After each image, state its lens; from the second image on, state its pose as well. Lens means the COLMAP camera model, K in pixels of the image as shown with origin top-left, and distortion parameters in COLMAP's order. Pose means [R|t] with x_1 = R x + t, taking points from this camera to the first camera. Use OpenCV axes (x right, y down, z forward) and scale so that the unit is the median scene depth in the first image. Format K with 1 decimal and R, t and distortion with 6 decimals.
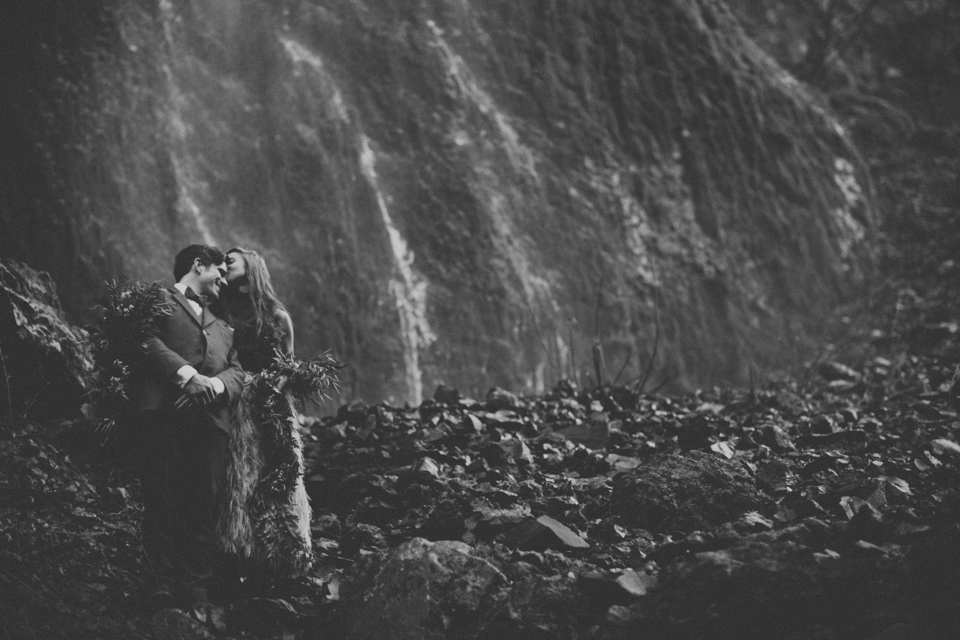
lens RADIAL K [[2258.9, 0, 480.0], [0, 2258.9, 320.0], [0, 0, 1]] dist [-0.046420, -0.474094]
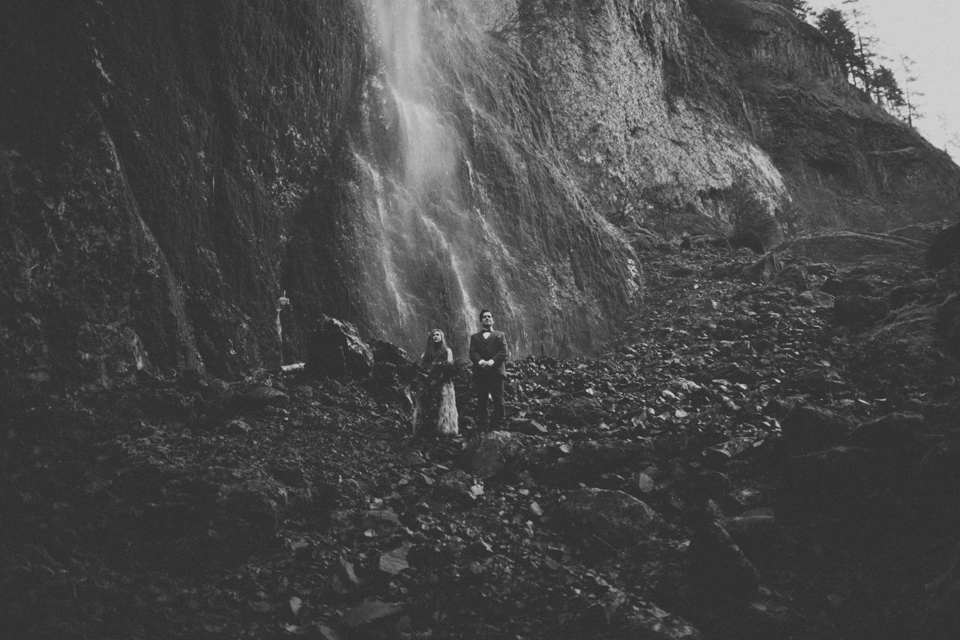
lens RADIAL K [[922.2, 0, 480.0], [0, 922.2, 320.0], [0, 0, 1]] dist [-0.051429, -0.000188]
pose [[0.999872, 0.015902, 0.001587, -0.021671], [-0.015940, 0.999482, 0.027964, -0.037949], [-0.001141, -0.027986, 0.999608, -0.105355]]
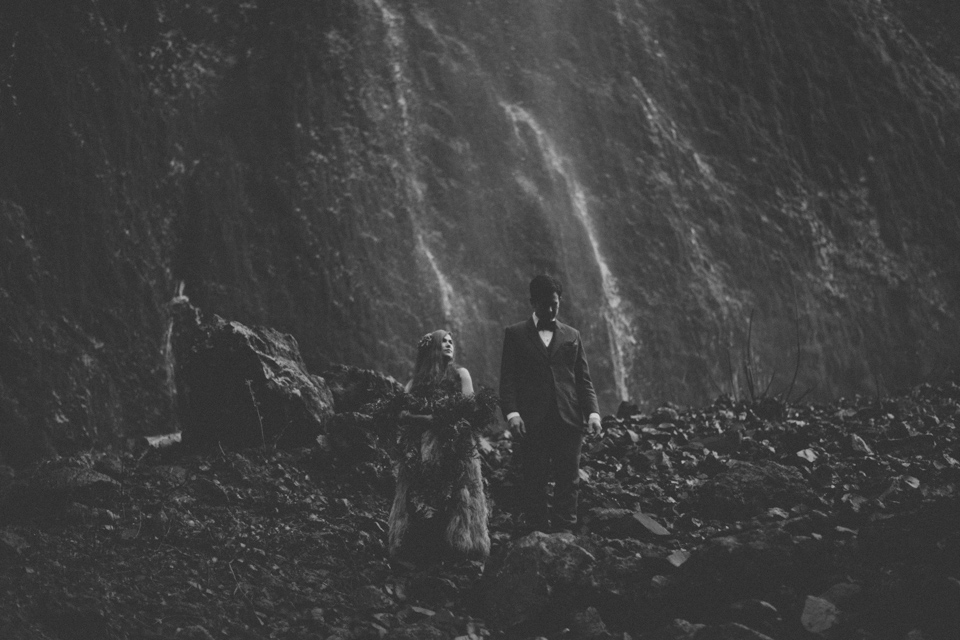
lens RADIAL K [[2258.9, 0, 480.0], [0, 2258.9, 320.0], [0, 0, 1]] dist [-0.046420, -0.474094]
pose [[0.990488, -0.037851, -0.132292, 0.055884], [0.038714, 0.999243, 0.003950, -0.018651], [0.132043, -0.009034, 0.991203, -0.176168]]
